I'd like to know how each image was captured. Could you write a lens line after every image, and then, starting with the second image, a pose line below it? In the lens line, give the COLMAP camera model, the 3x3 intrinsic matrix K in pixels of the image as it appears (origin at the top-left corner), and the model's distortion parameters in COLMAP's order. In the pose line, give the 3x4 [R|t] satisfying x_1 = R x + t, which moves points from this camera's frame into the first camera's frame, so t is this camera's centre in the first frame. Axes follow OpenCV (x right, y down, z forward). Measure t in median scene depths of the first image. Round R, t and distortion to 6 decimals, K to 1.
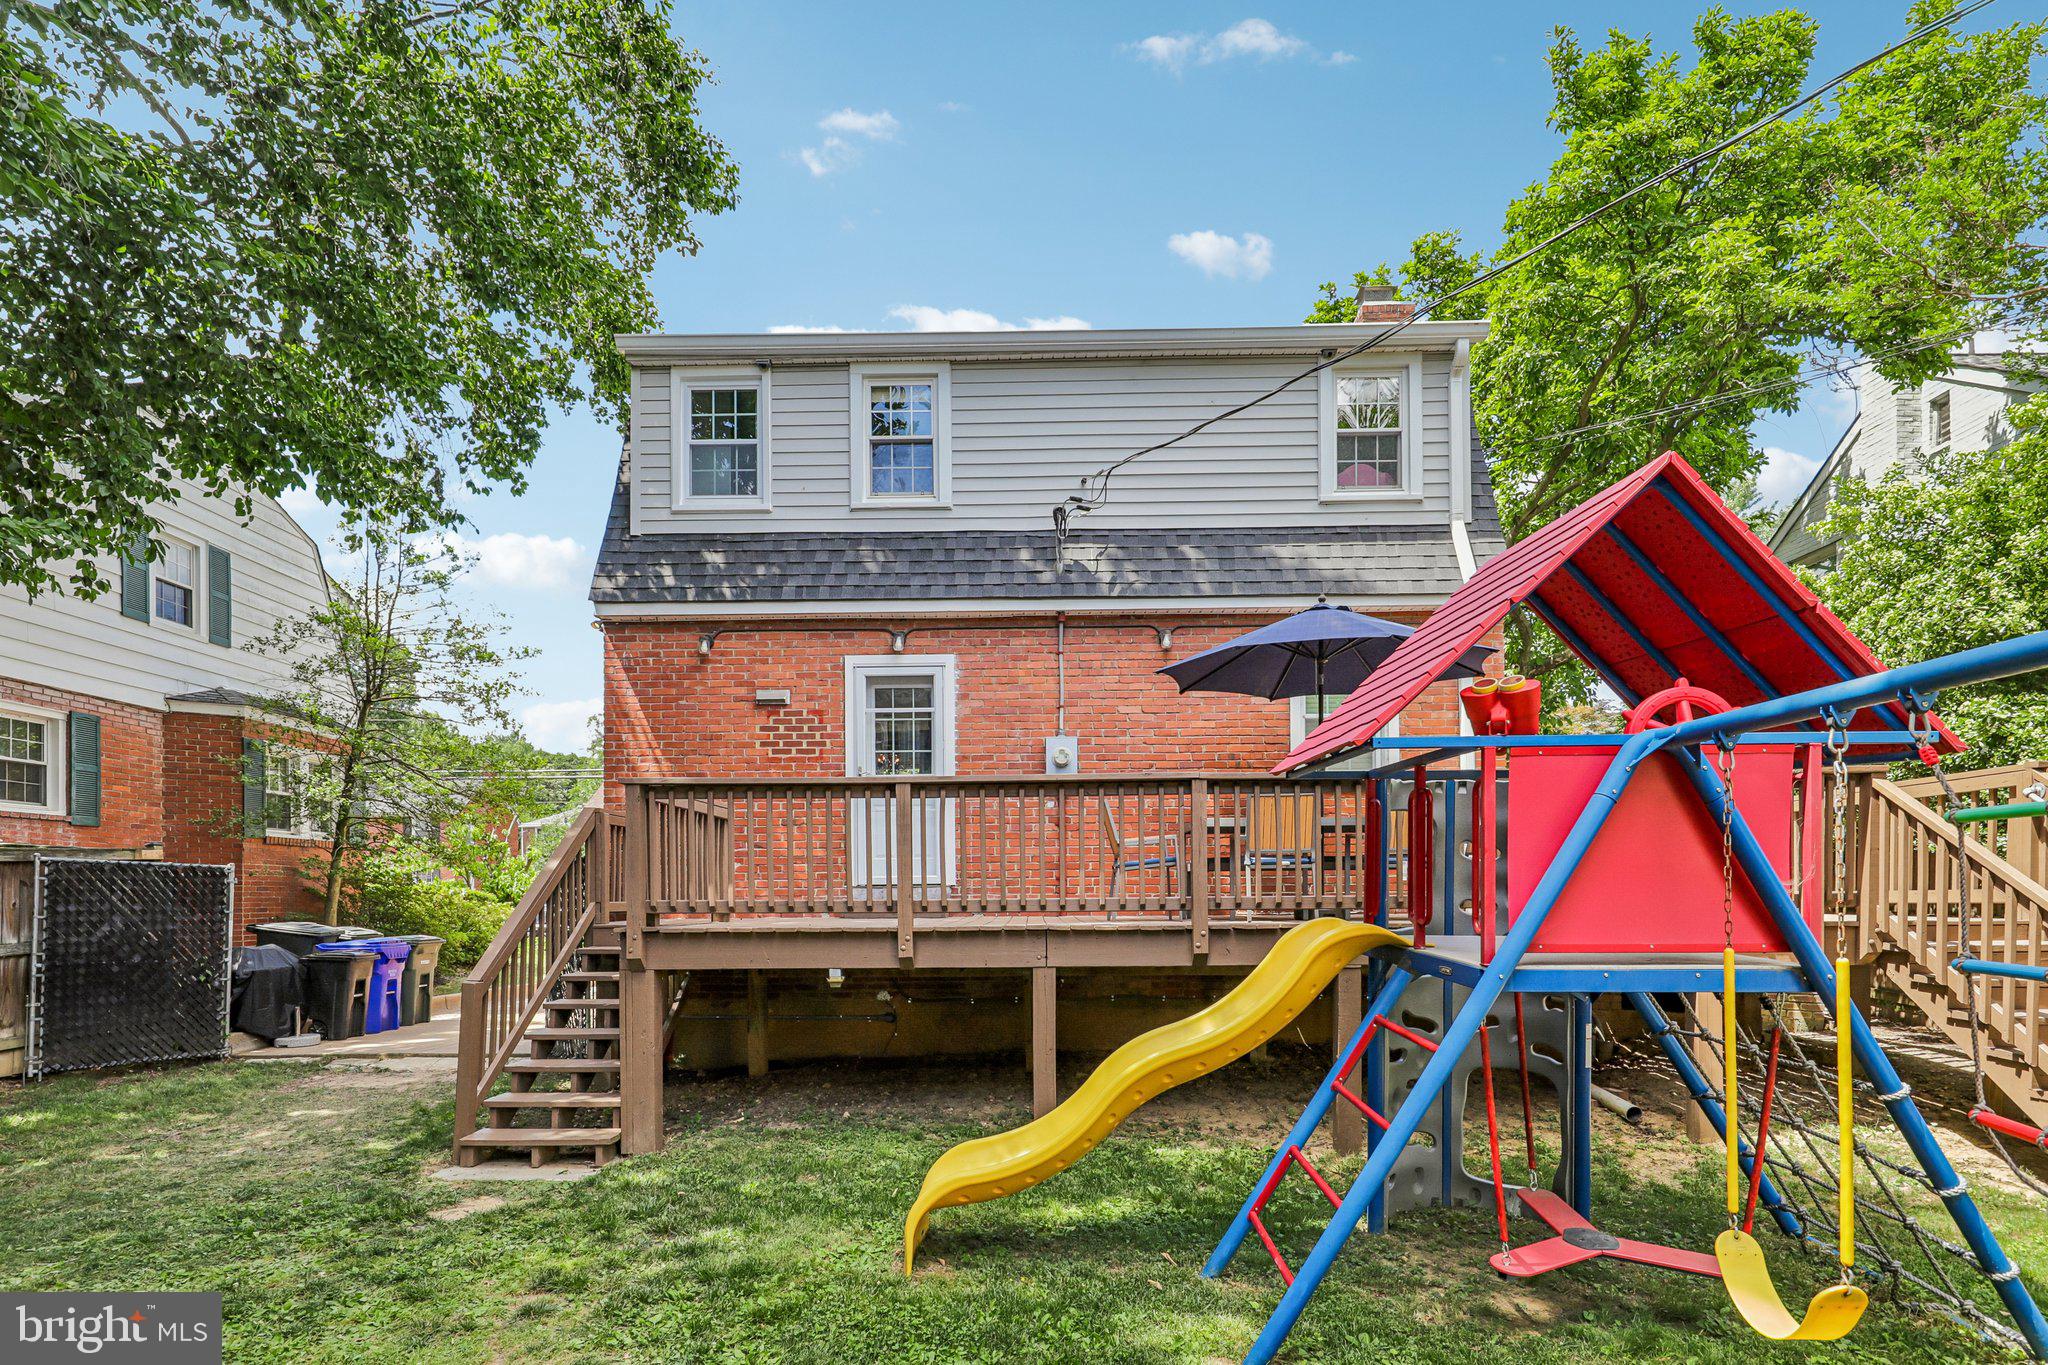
lens RADIAL K [[1025.2, 0, 1024.0], [0, 1025.2, 682.5], [0, 0, 1]] dist [0.000188, -0.000247]
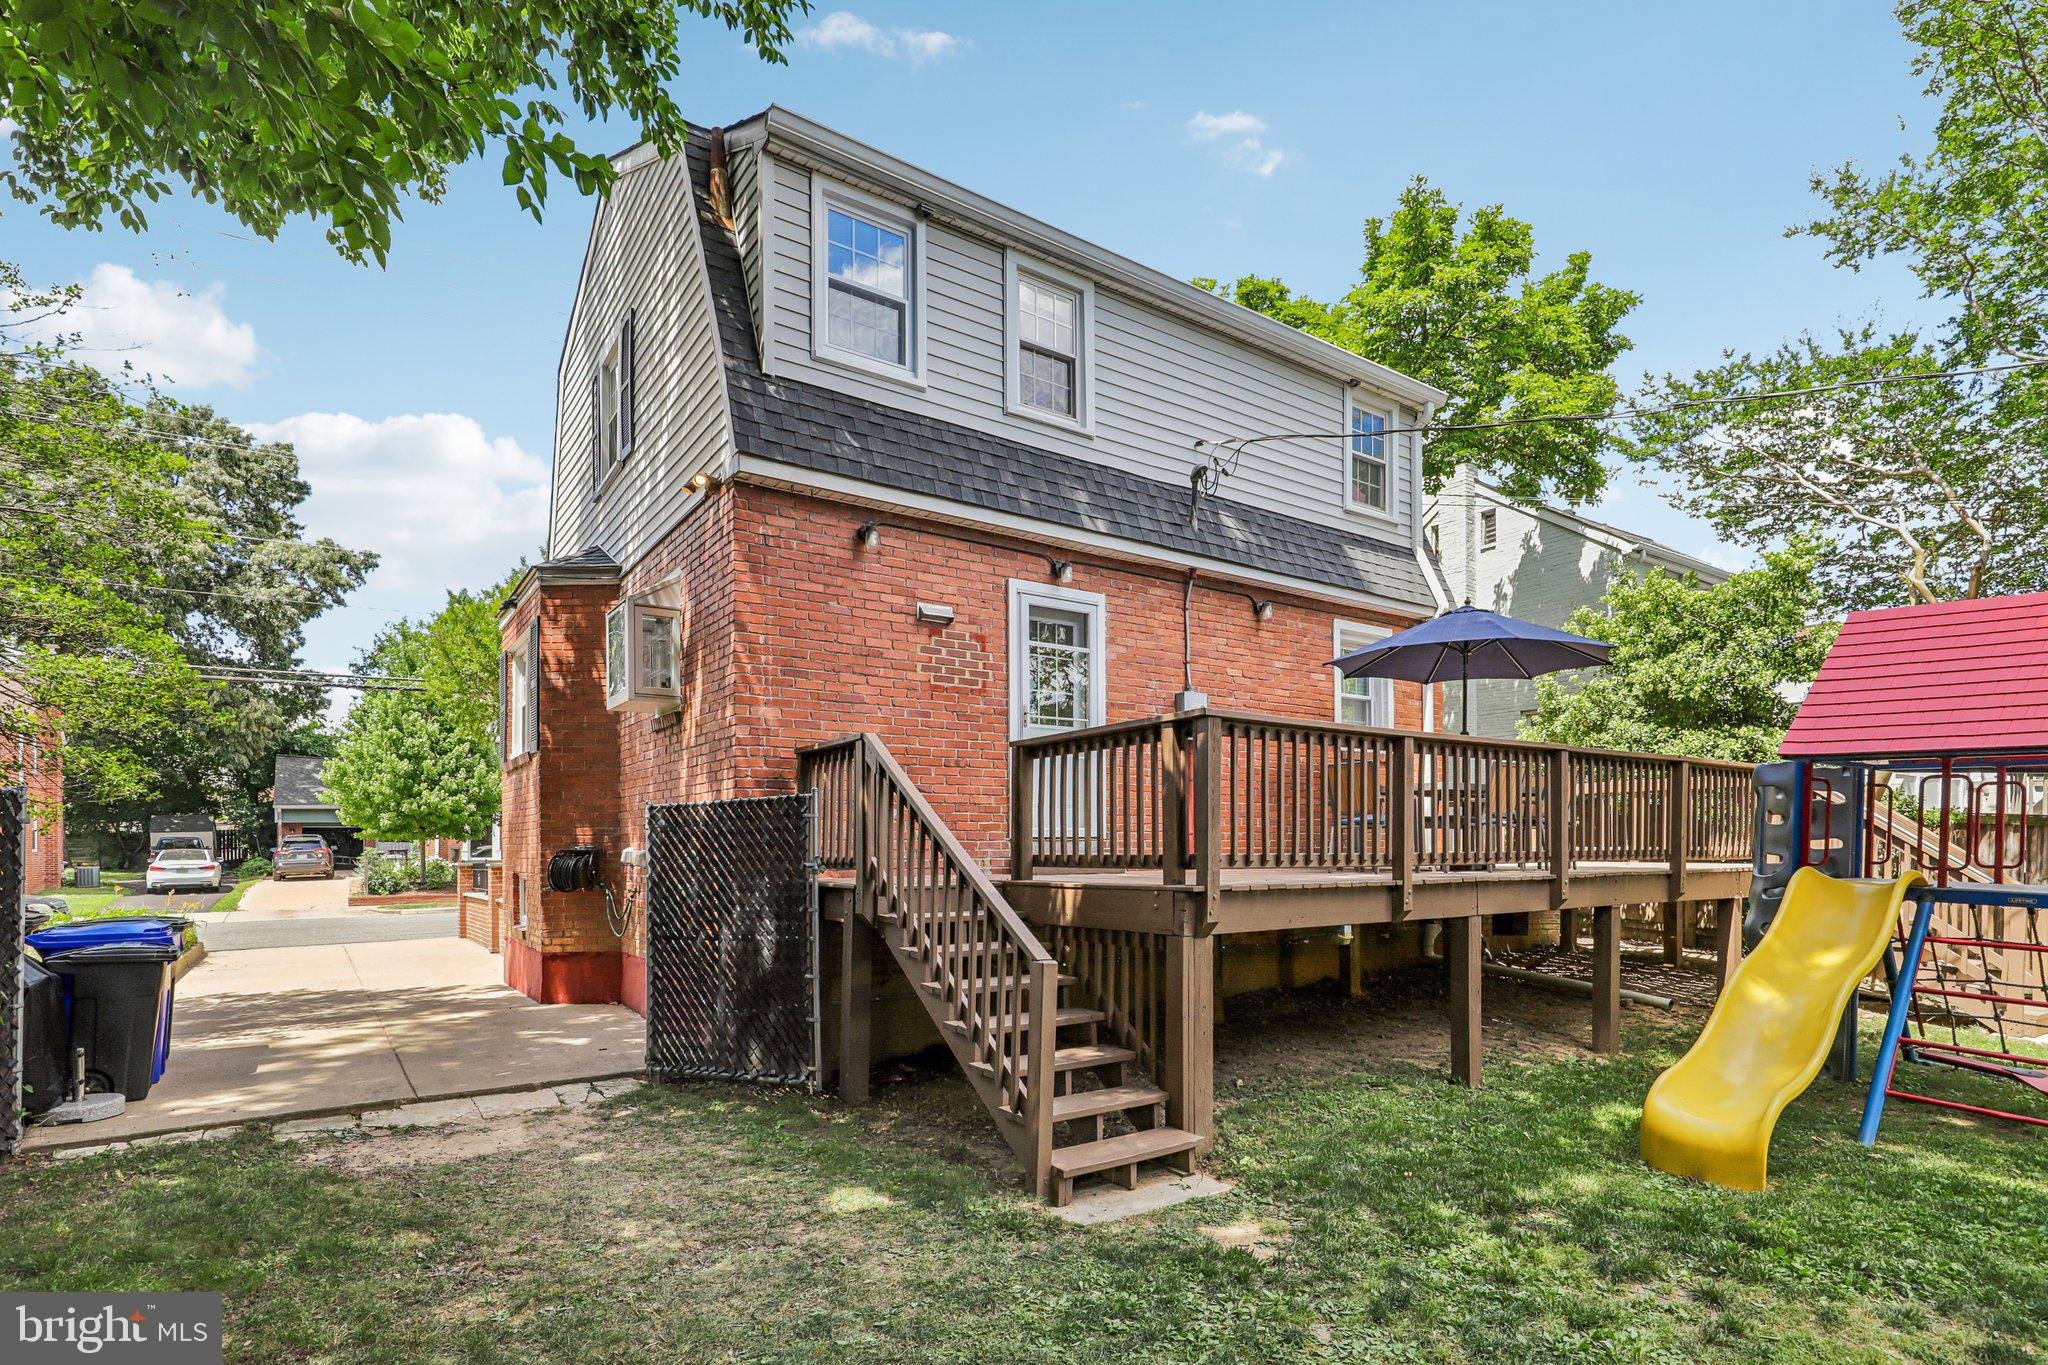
lens RADIAL K [[1025.2, 0, 1024.0], [0, 1025.2, 682.5], [0, 0, 1]] dist [0.000188, -0.000247]
pose [[0.793357, 0.097702, 0.600866, -0.686152], [-0.125683, 0.992060, 0.004635, 0.057468], [-0.595642, -0.079196, 0.799336, 0.286457]]
